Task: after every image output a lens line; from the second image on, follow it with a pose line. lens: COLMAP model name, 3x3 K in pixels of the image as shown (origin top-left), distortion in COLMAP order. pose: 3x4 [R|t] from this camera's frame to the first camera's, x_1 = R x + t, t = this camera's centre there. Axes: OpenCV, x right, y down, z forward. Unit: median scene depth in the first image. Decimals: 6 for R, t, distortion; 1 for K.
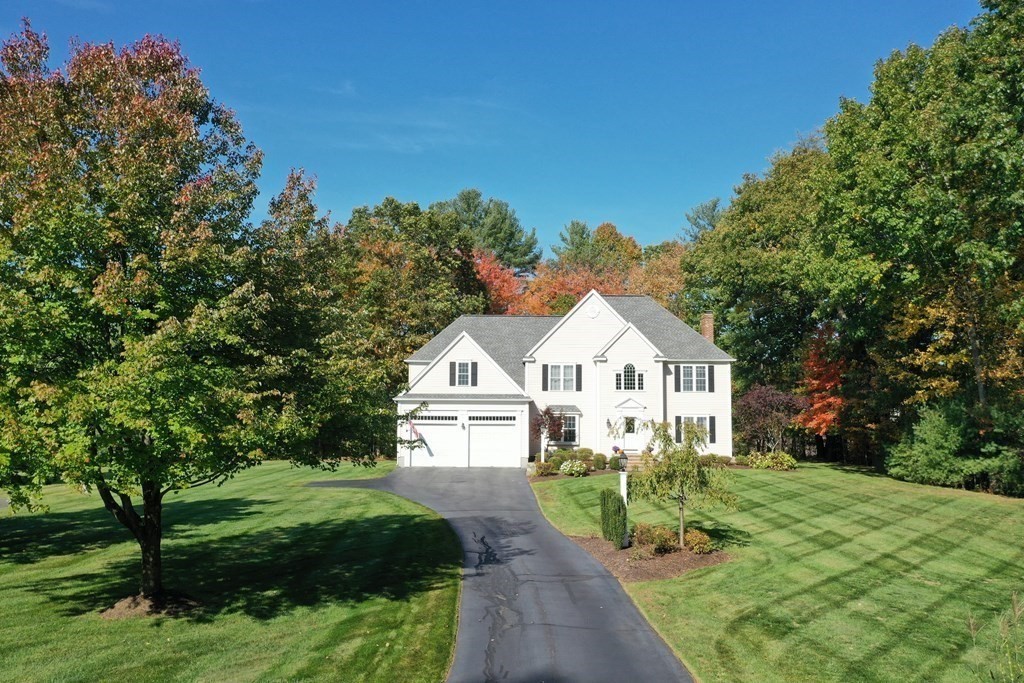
lens RADIAL K [[815.5, 0, 512.0], [0, 815.5, 341.5], [0, 0, 1]] dist [0.005990, 0.002480]
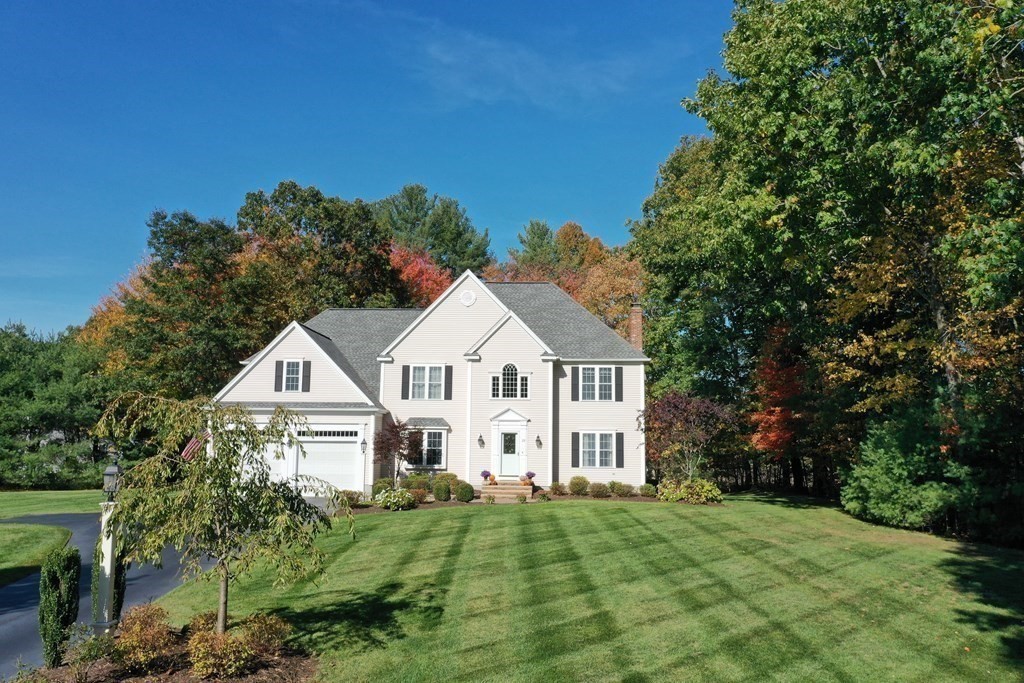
lens RADIAL K [[824.2, 0, 513.2], [0, 824.2, 324.6], [0, 0, 1]] dist [0.006603, 0.002448]
pose [[0.999039, -0.002318, -0.043758, 0.181632], [-0.000320, 0.998187, -0.060183, 0.037133], [0.043818, 0.060140, 0.997228, 0.216689]]
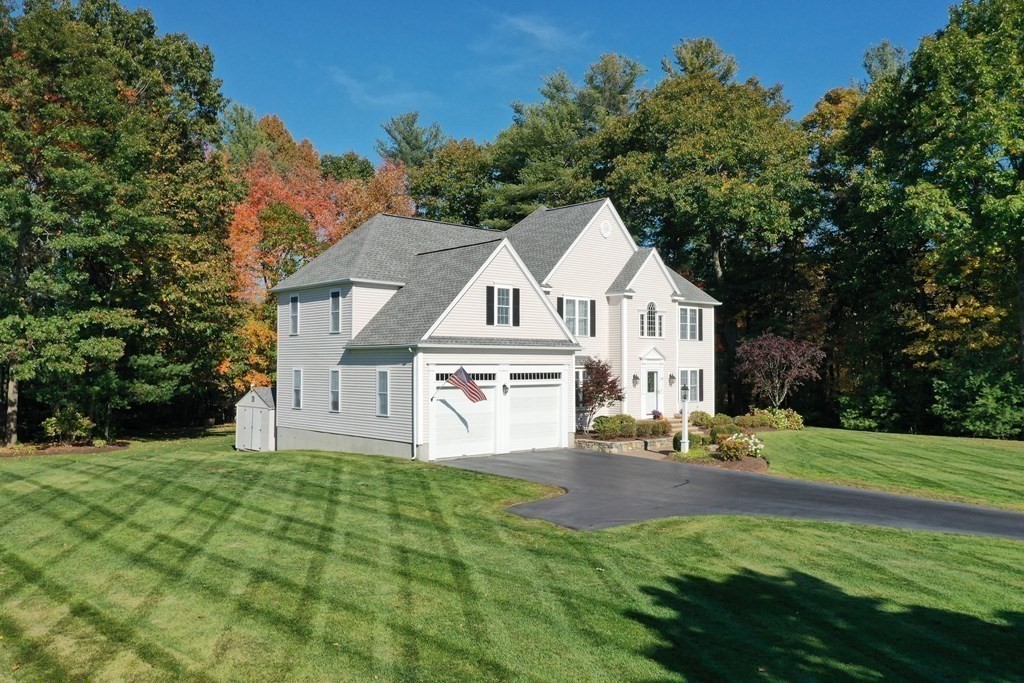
lens RADIAL K [[815.5, 0, 512.0], [0, 815.5, 341.5], [0, 0, 1]] dist [0.005990, 0.002480]
pose [[0.745328, 0.011651, 0.666596, -0.463069], [-0.040988, 0.998757, 0.028373, 0.047779], [-0.665437, -0.048470, 0.744879, 0.515875]]
